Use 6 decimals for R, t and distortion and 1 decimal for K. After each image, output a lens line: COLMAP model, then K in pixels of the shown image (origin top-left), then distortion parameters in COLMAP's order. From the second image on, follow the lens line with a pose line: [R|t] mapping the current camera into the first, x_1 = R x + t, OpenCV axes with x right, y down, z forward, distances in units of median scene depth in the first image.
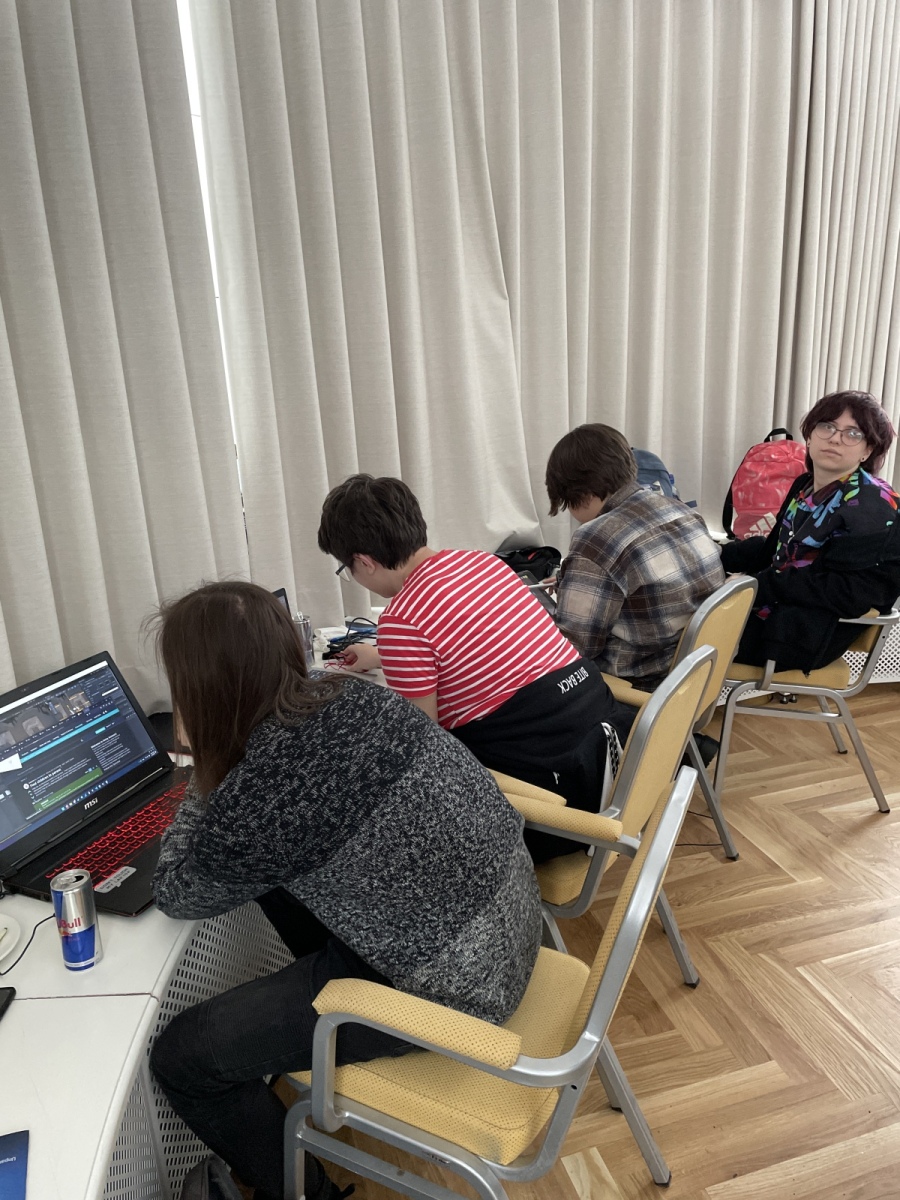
lens RADIAL K [[912.4, 0, 441.6], [0, 912.4, 604.9], [0, 0, 1]] dist [0.074887, -0.093443]
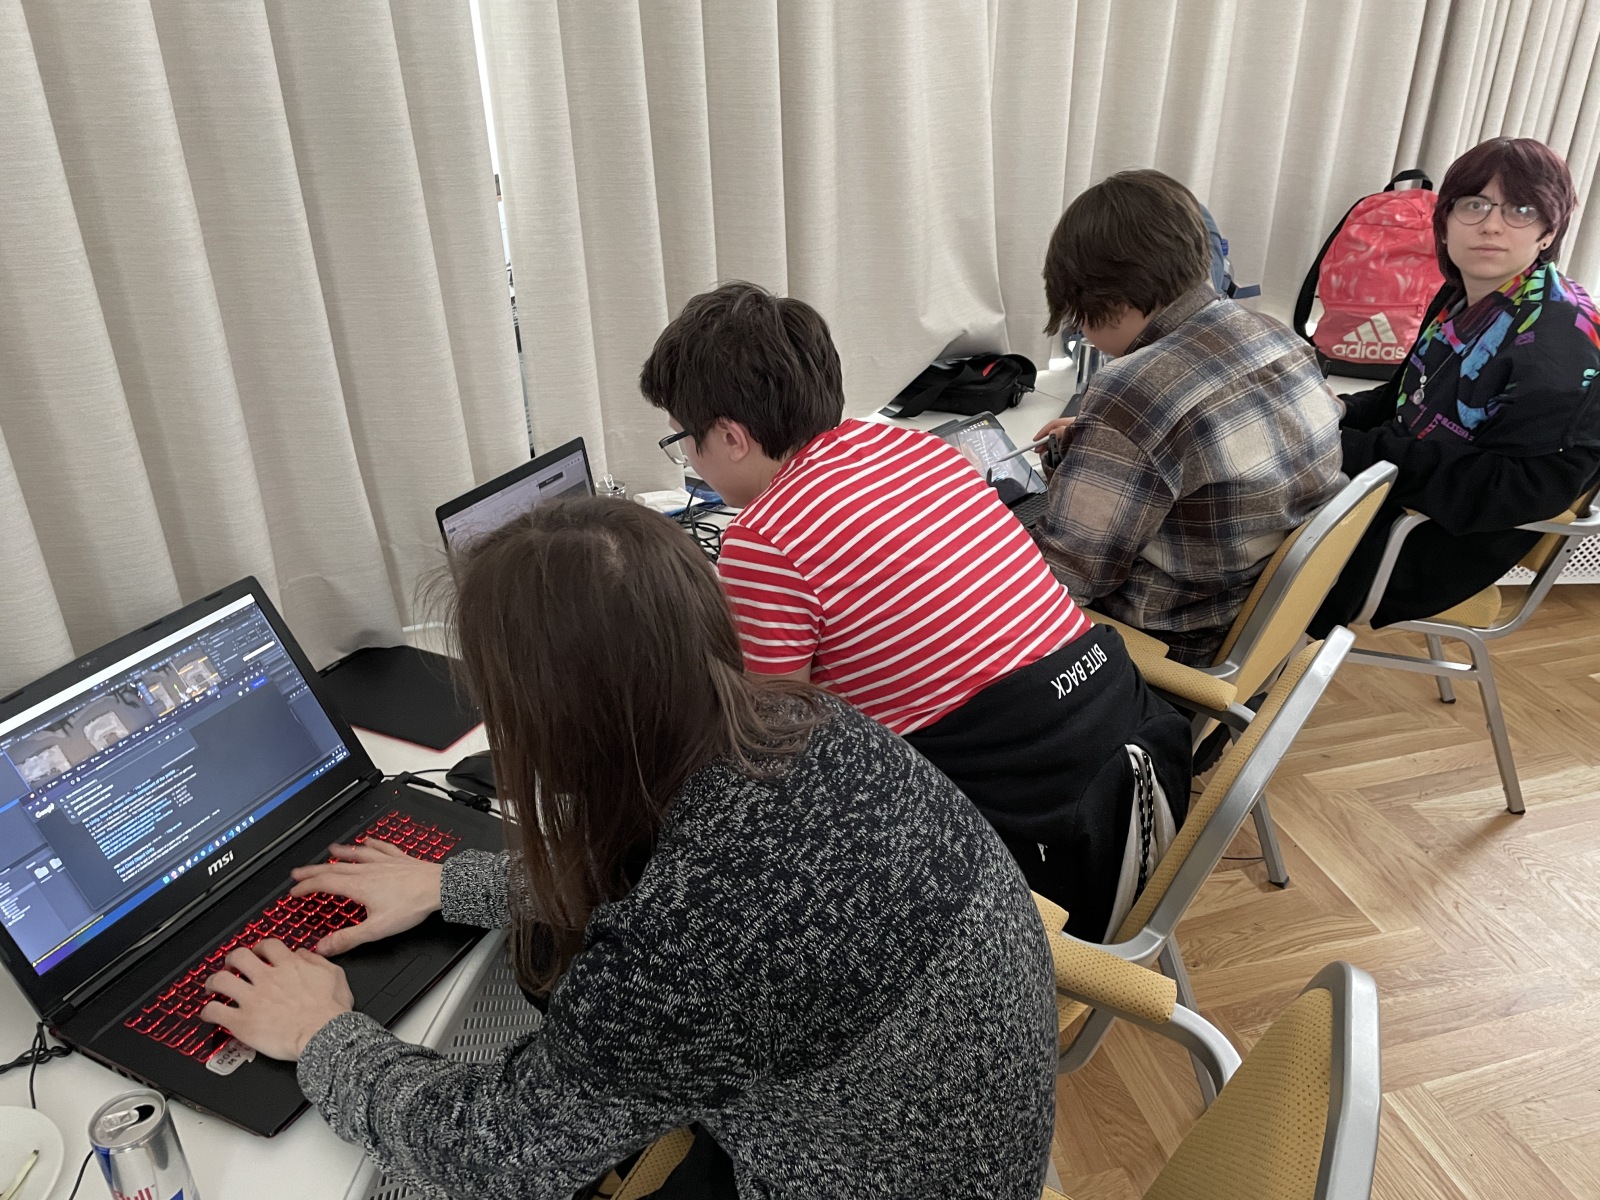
lens RADIAL K [[1216.6, 0, 809.5], [0, 1216.6, 599.7], [0, 0, 1]] dist [0.074887, -0.093443]
pose [[0.998893, 0.046911, -0.003340, -0.019291], [-0.045410, 0.980533, 0.191030, -0.078075], [0.012236, -0.190667, 0.981579, 0.223539]]
